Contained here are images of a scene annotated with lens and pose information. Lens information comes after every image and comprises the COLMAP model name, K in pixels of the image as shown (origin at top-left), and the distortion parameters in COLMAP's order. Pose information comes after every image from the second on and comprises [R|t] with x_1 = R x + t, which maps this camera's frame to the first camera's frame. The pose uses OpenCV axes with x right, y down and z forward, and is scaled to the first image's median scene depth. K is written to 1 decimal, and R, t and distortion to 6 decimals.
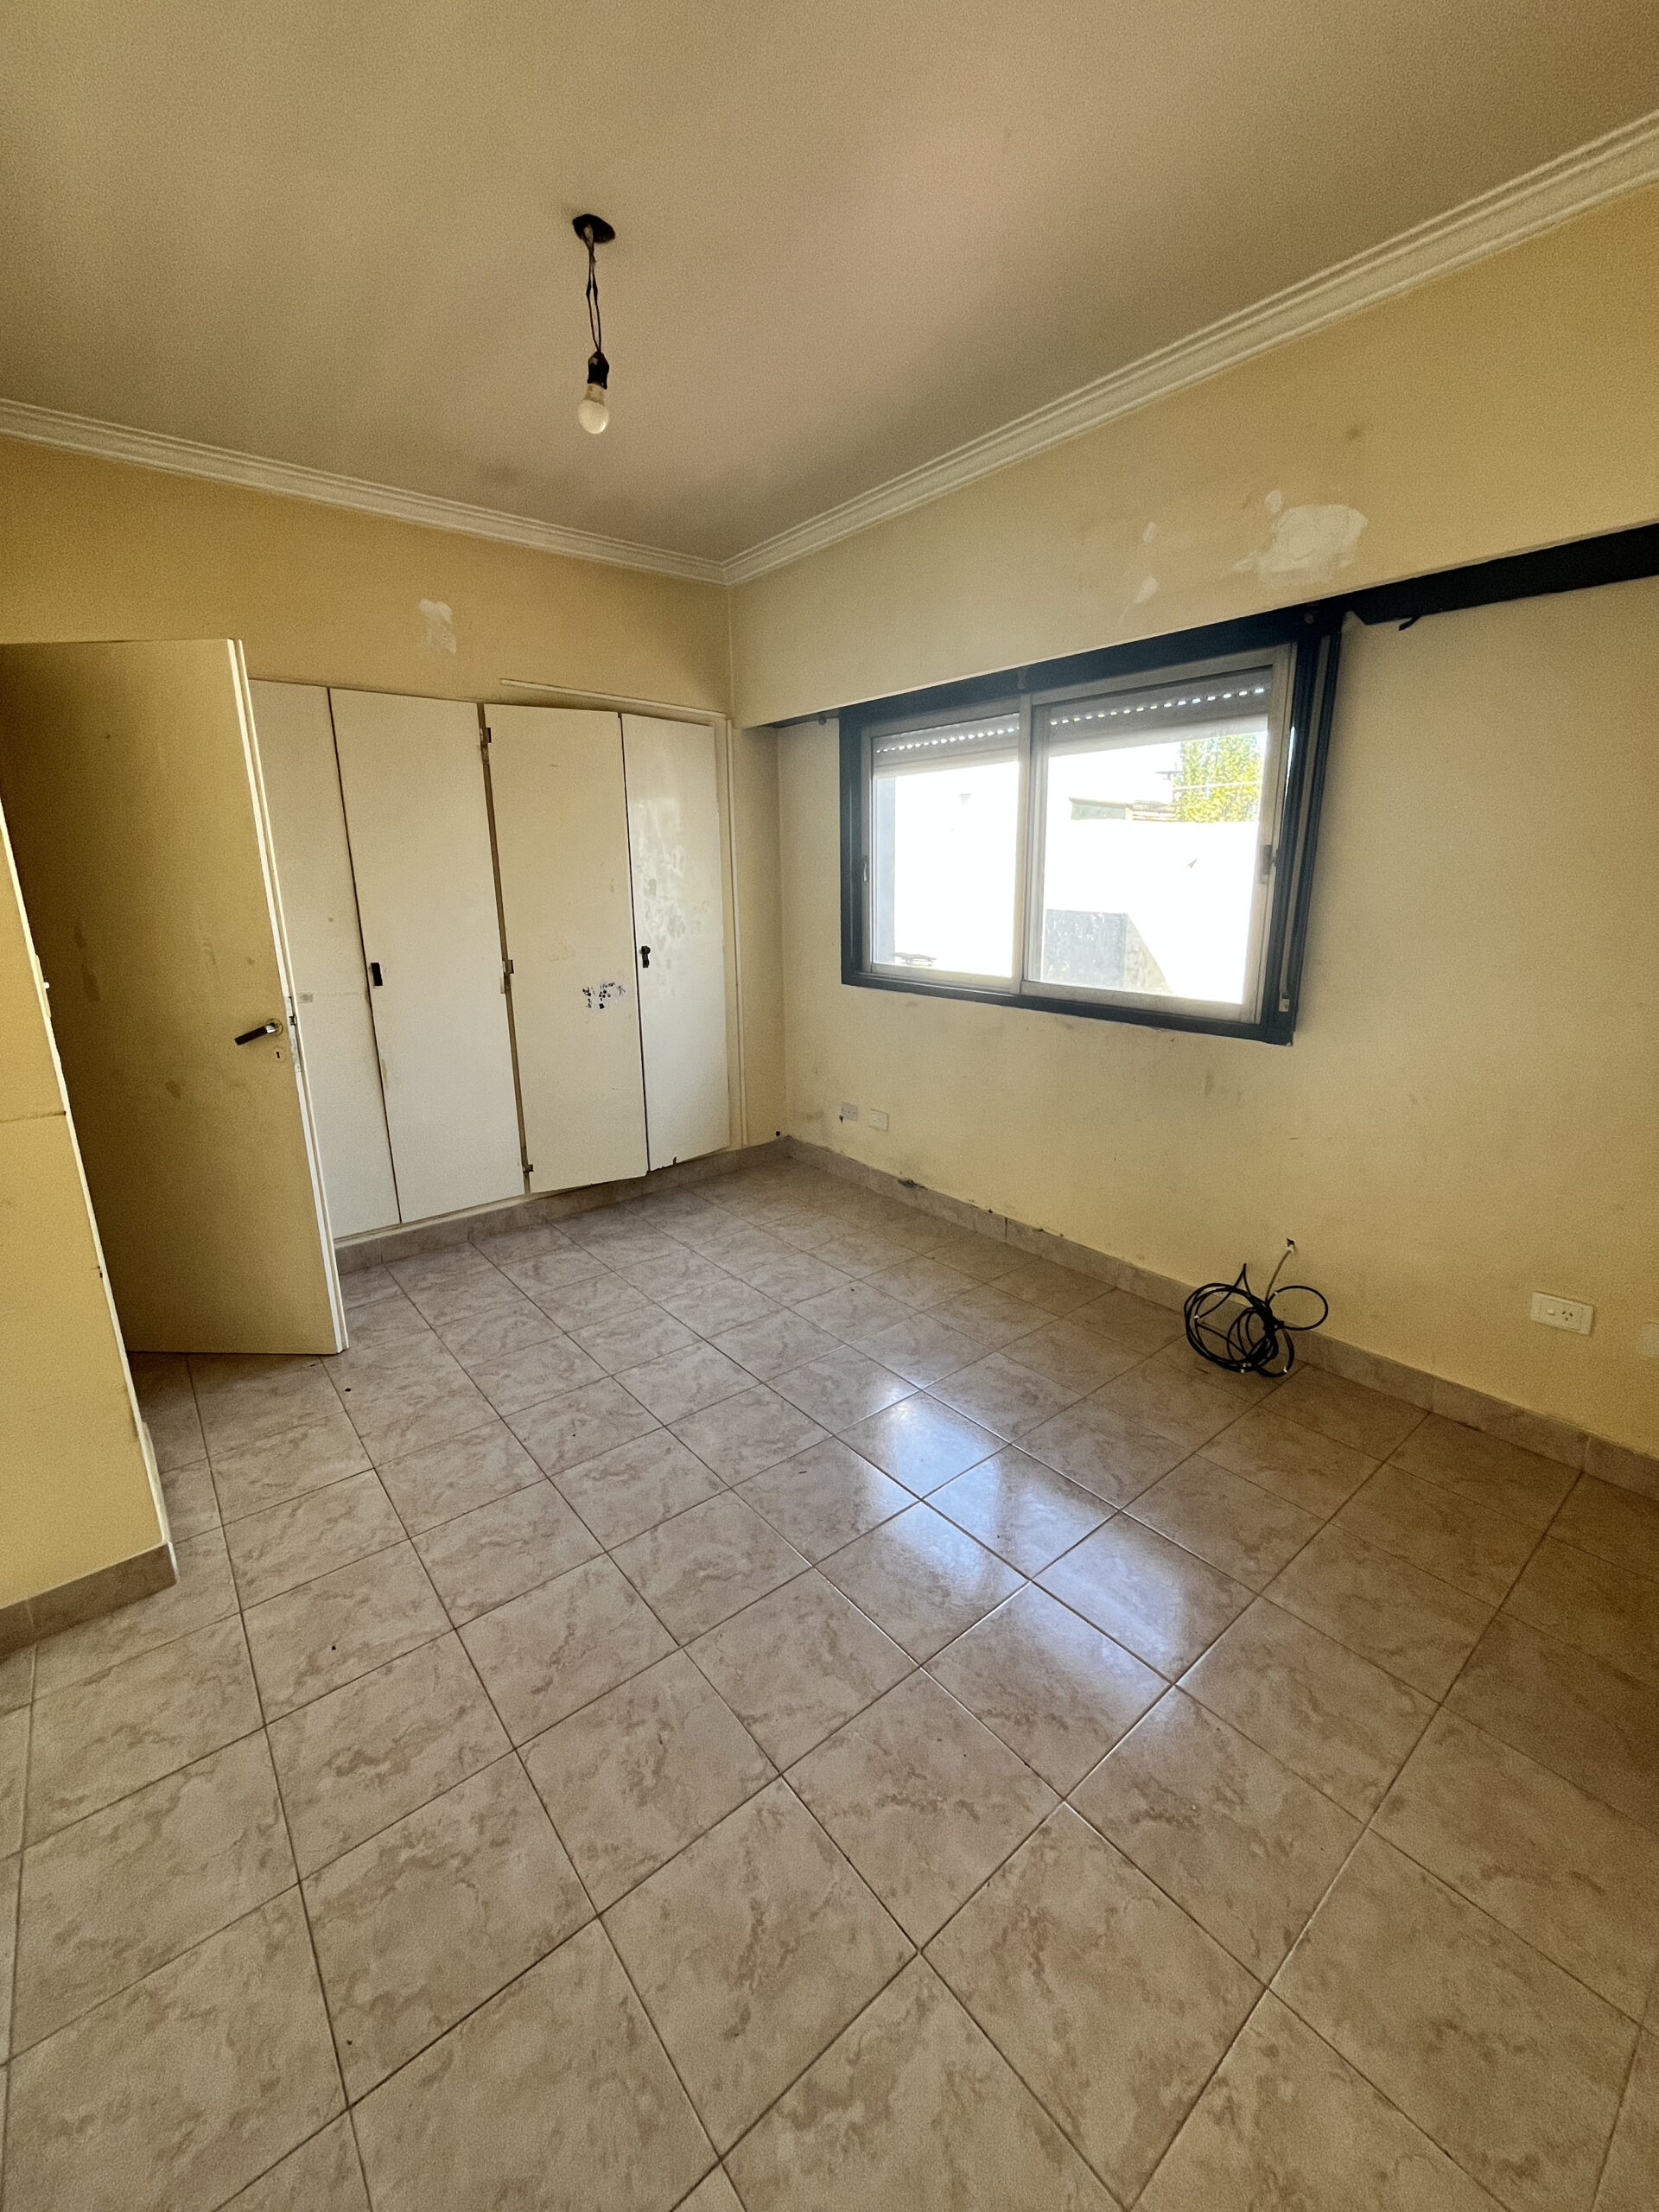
lens RADIAL K [[894.8, 0, 827.6], [0, 894.8, 1101.2], [0, 0, 1]] dist [-0.001923, 0.000540]
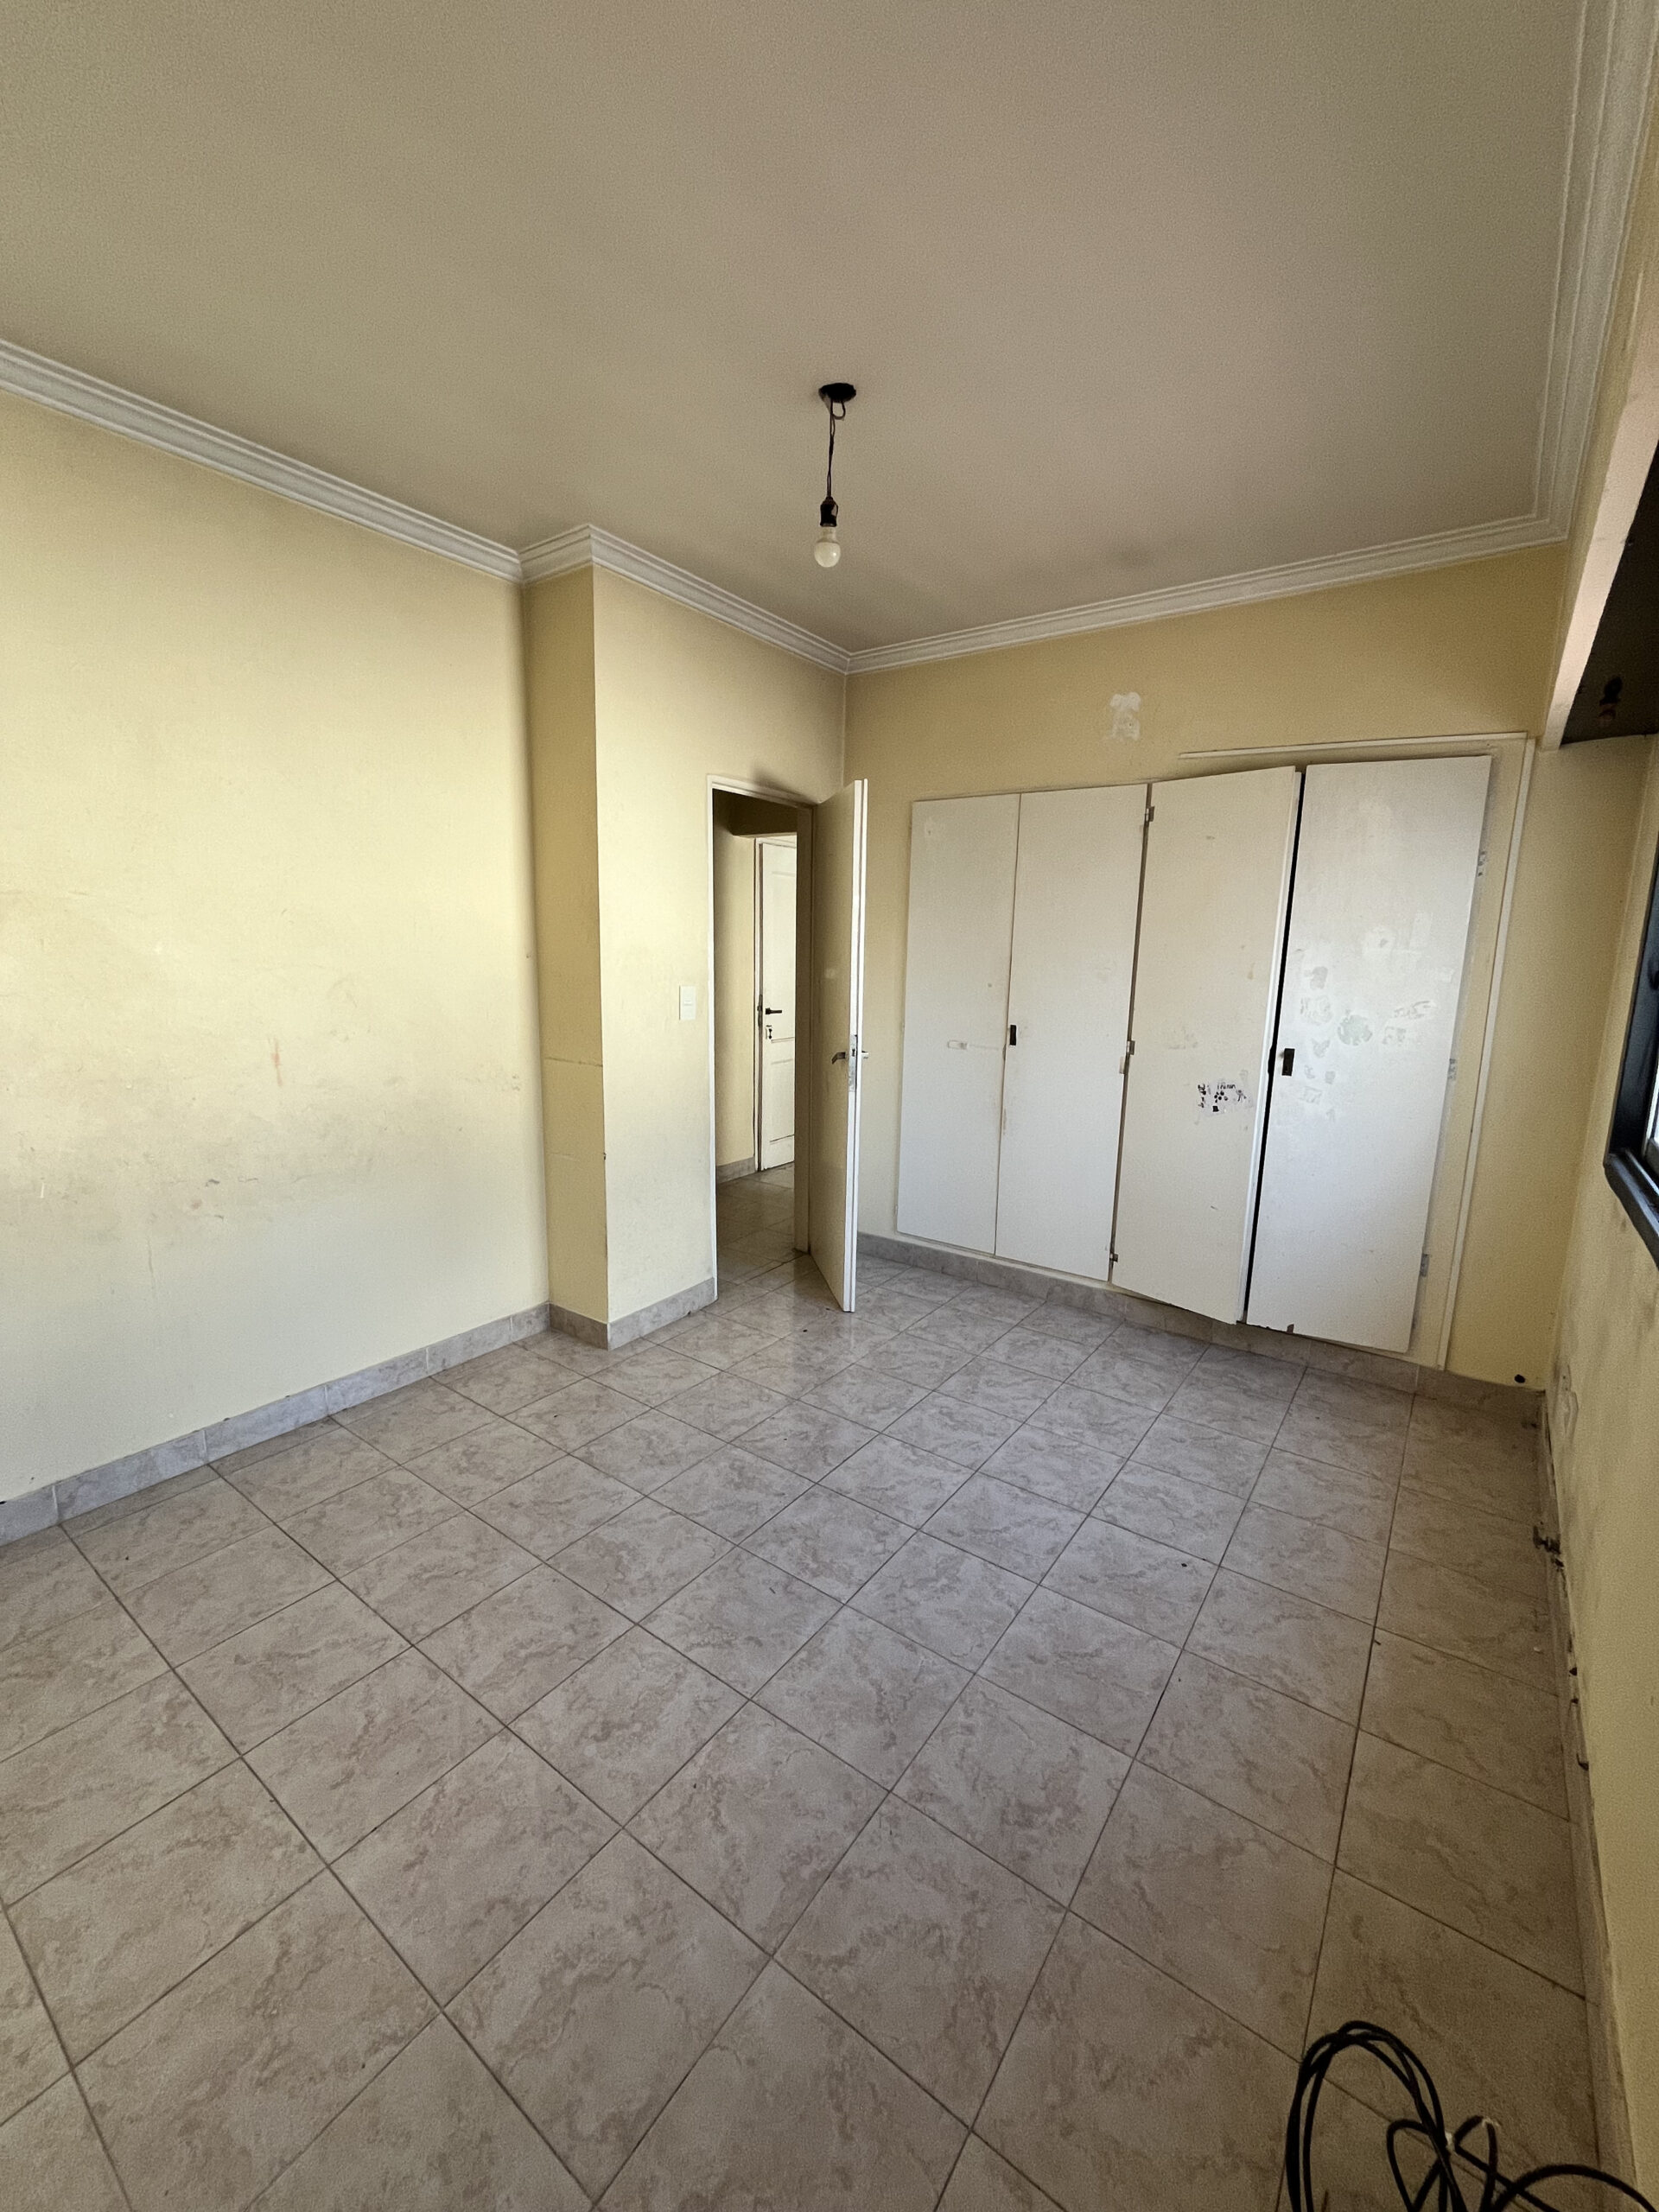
lens RADIAL K [[894.8, 0, 827.9], [0, 894.8, 1102.8], [0, 0, 1]] dist [-0.001923, 0.000540]
pose [[0.253935, 0.190730, -0.948229, 0.536281], [-0.265718, 0.956400, 0.121214, -0.135876], [0.930006, 0.221181, 0.293544, 0.468282]]
